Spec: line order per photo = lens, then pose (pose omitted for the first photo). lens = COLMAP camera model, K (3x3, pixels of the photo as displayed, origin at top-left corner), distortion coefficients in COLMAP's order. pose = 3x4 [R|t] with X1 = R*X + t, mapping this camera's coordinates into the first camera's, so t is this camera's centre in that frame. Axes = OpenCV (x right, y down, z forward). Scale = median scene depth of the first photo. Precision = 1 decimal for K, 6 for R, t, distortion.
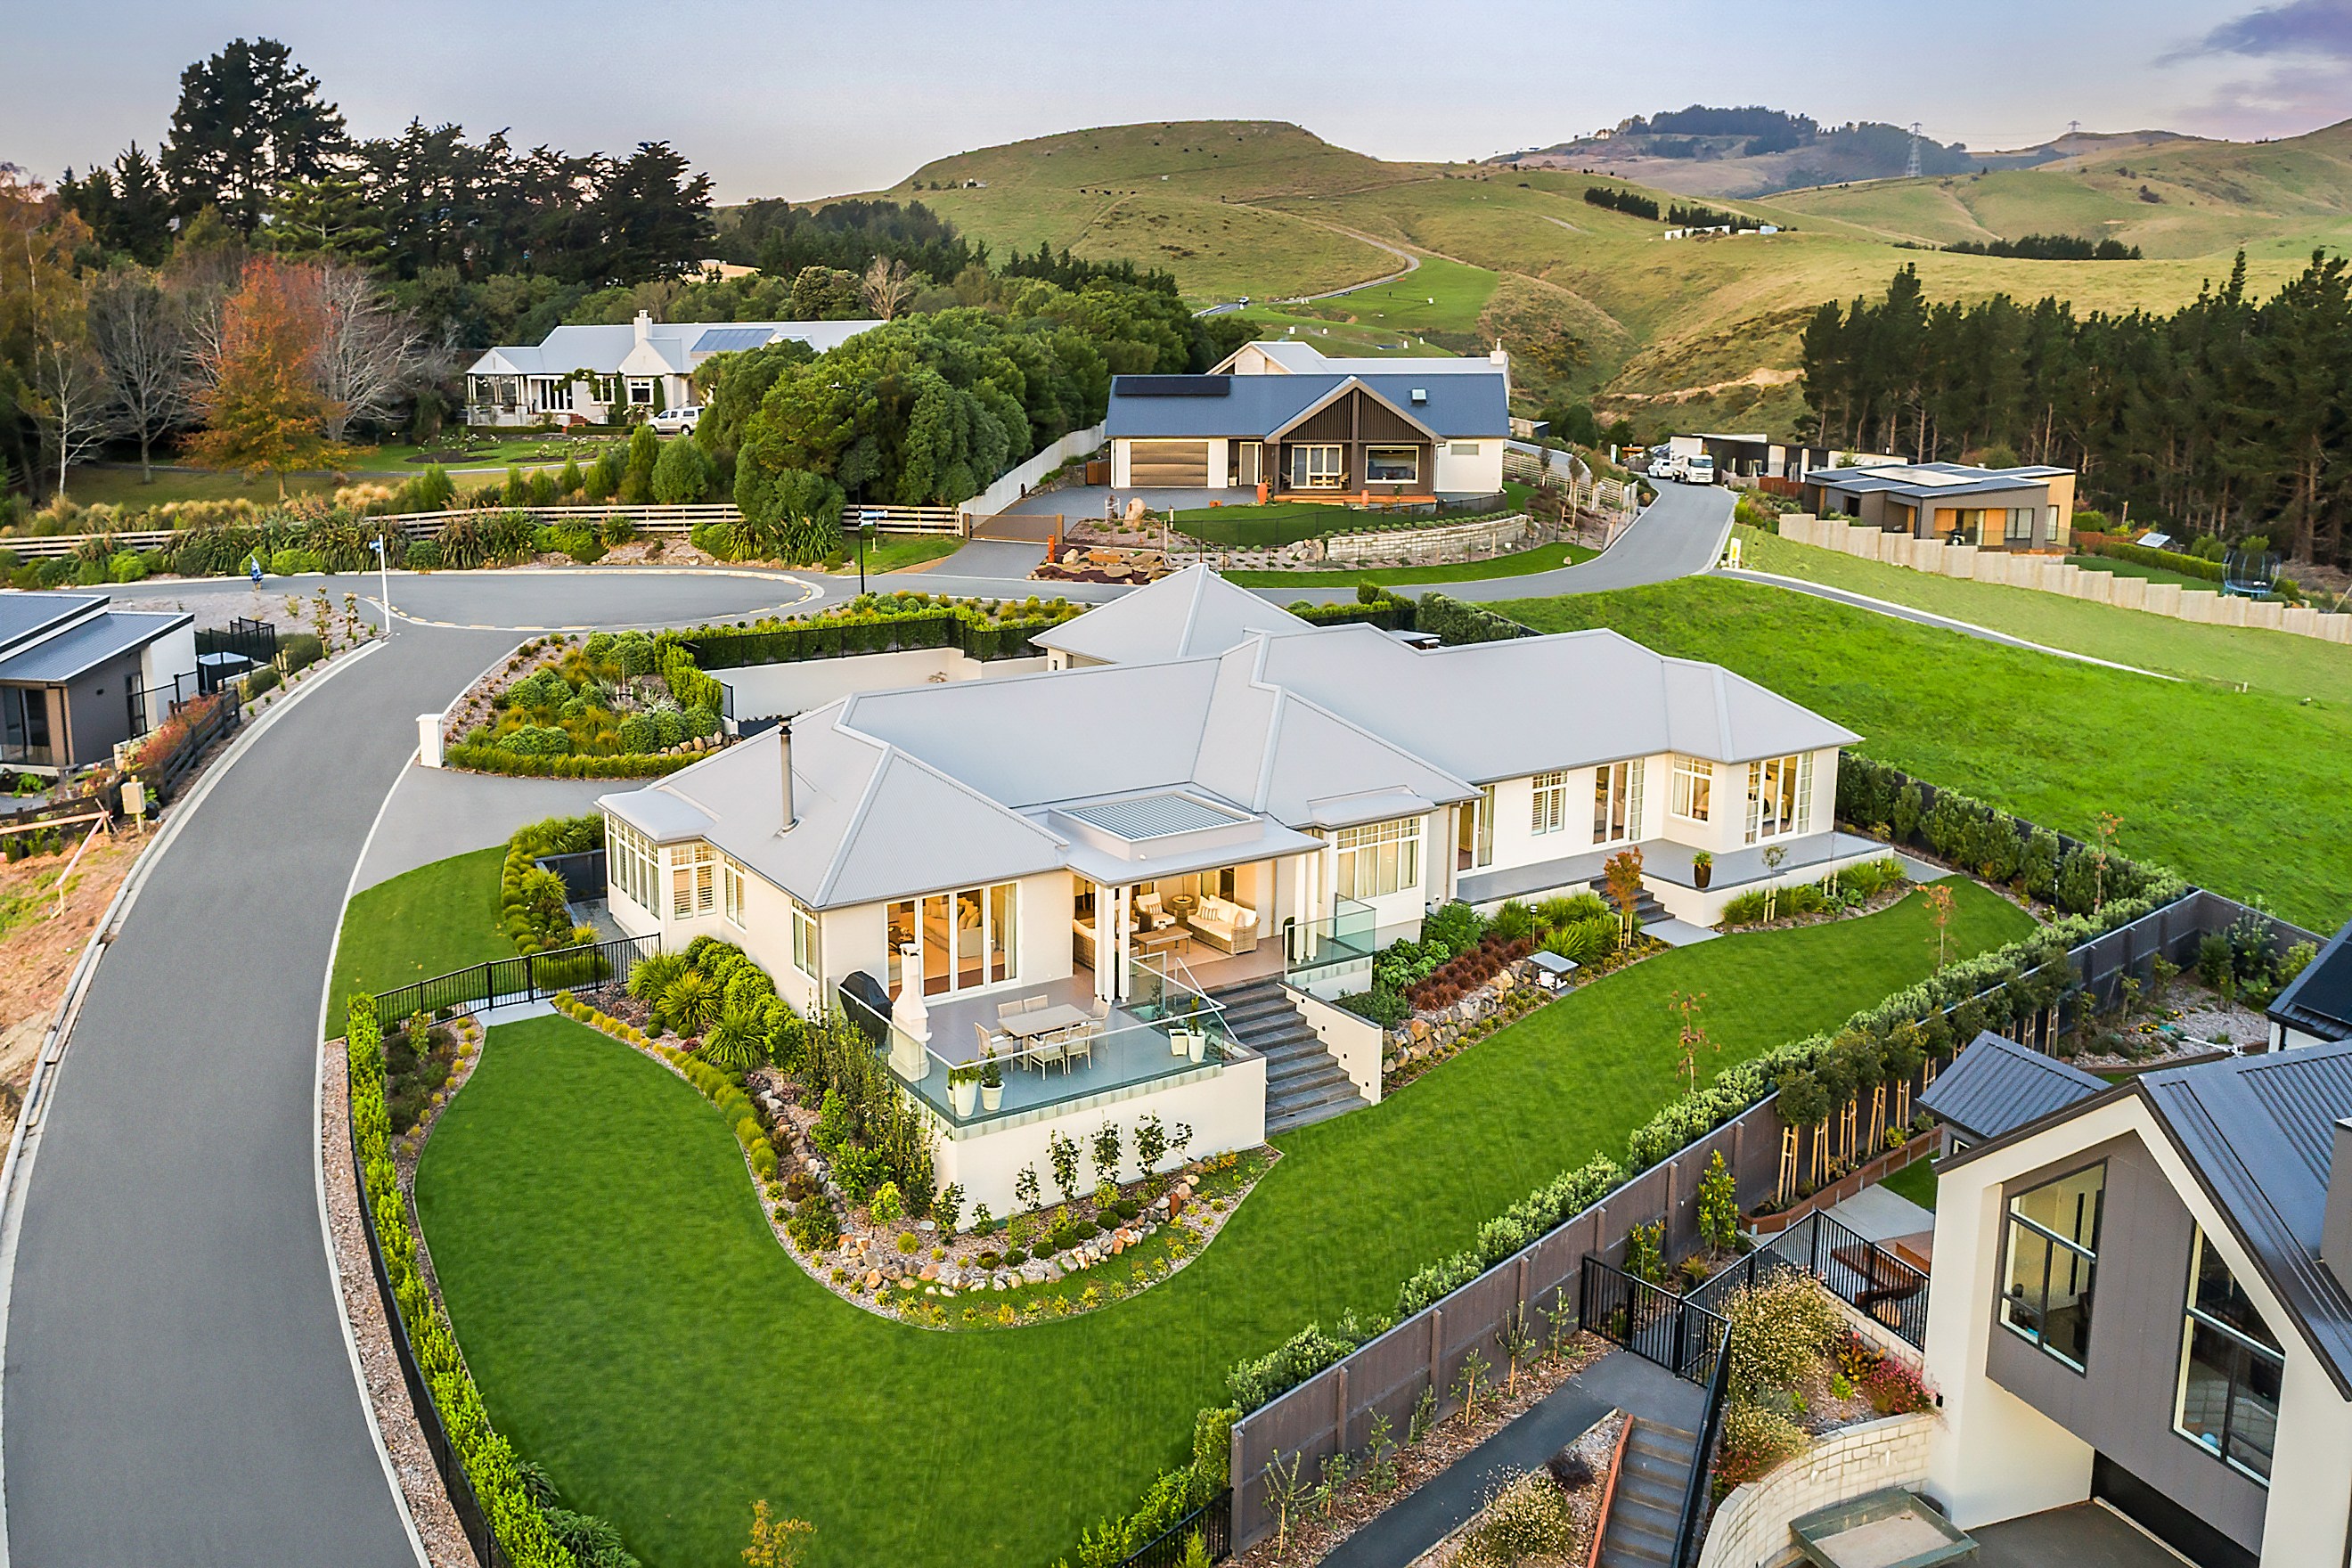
lens RADIAL K [[1746.3, 0, 1176.0], [0, 1746.3, 784.0], [0, 0, 1]] dist [-0.006338, 0.002101]
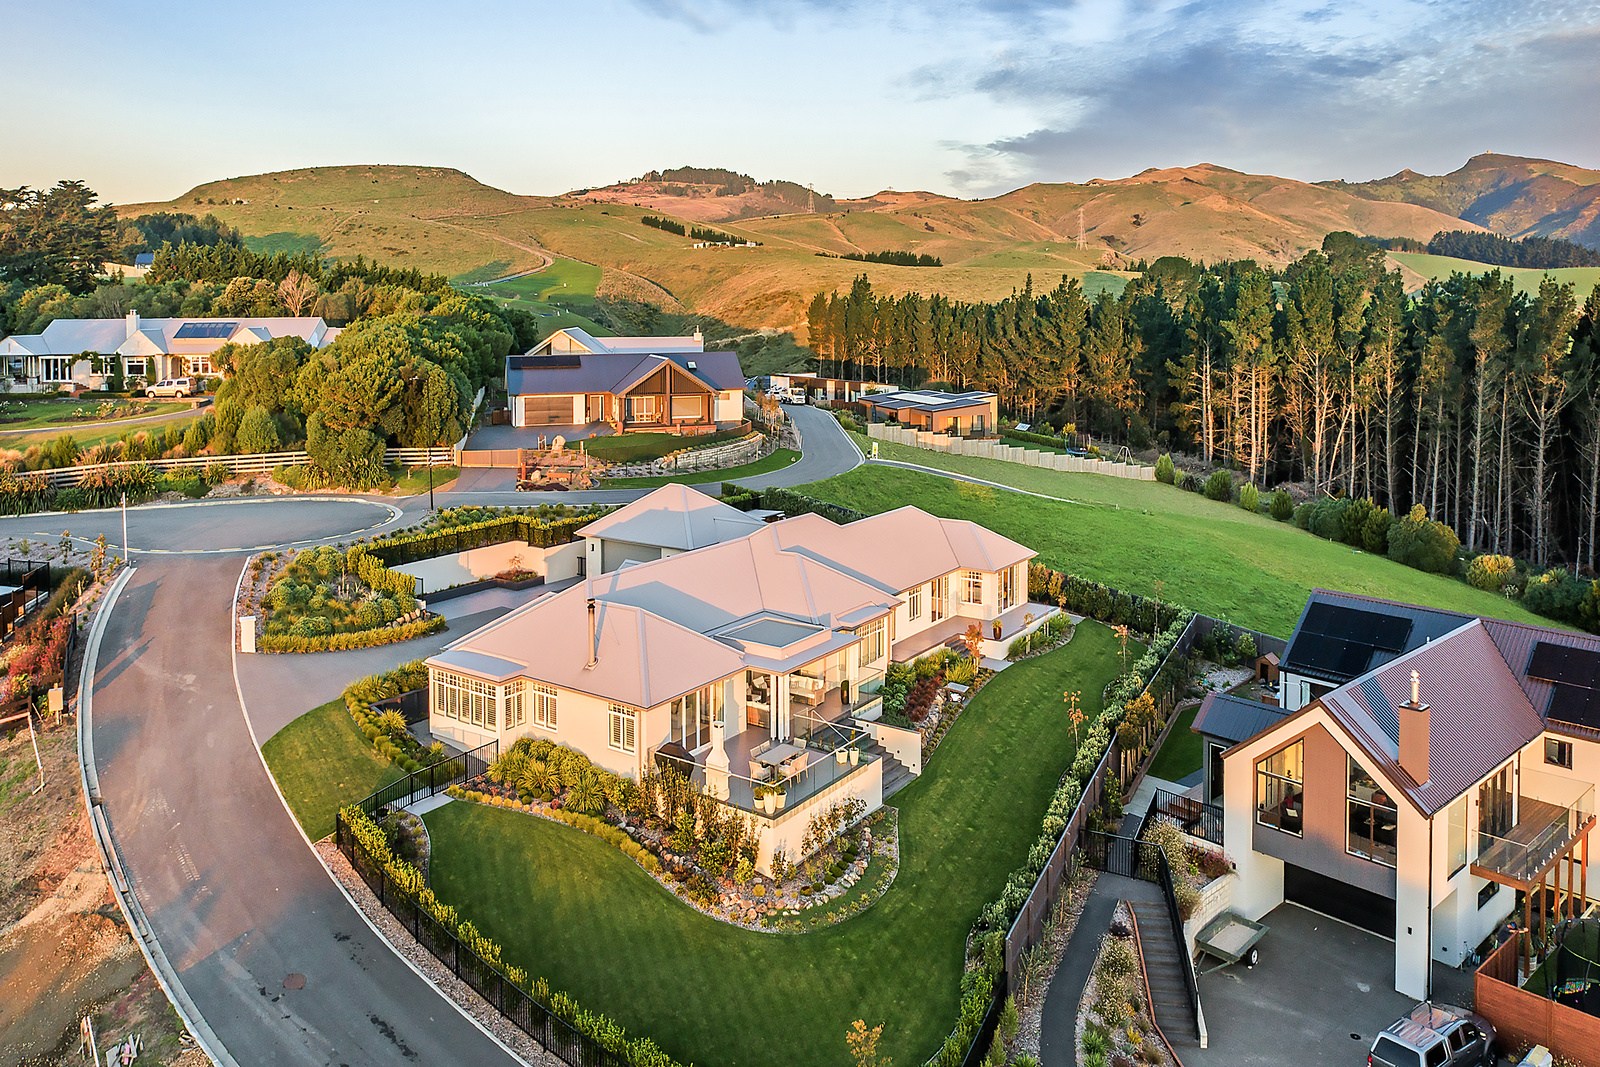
lens RADIAL K [[1170.3, 0, 801.5], [0, 1170.3, 421.3], [0, 0, 1]] dist [-0.009149, 0.007432]
pose [[0.911121, -0.035386, 0.410616, -0.272289], [0.091089, 0.988959, -0.116891, -0.030878], [-0.401946, 0.143905, 0.904285, -0.074600]]
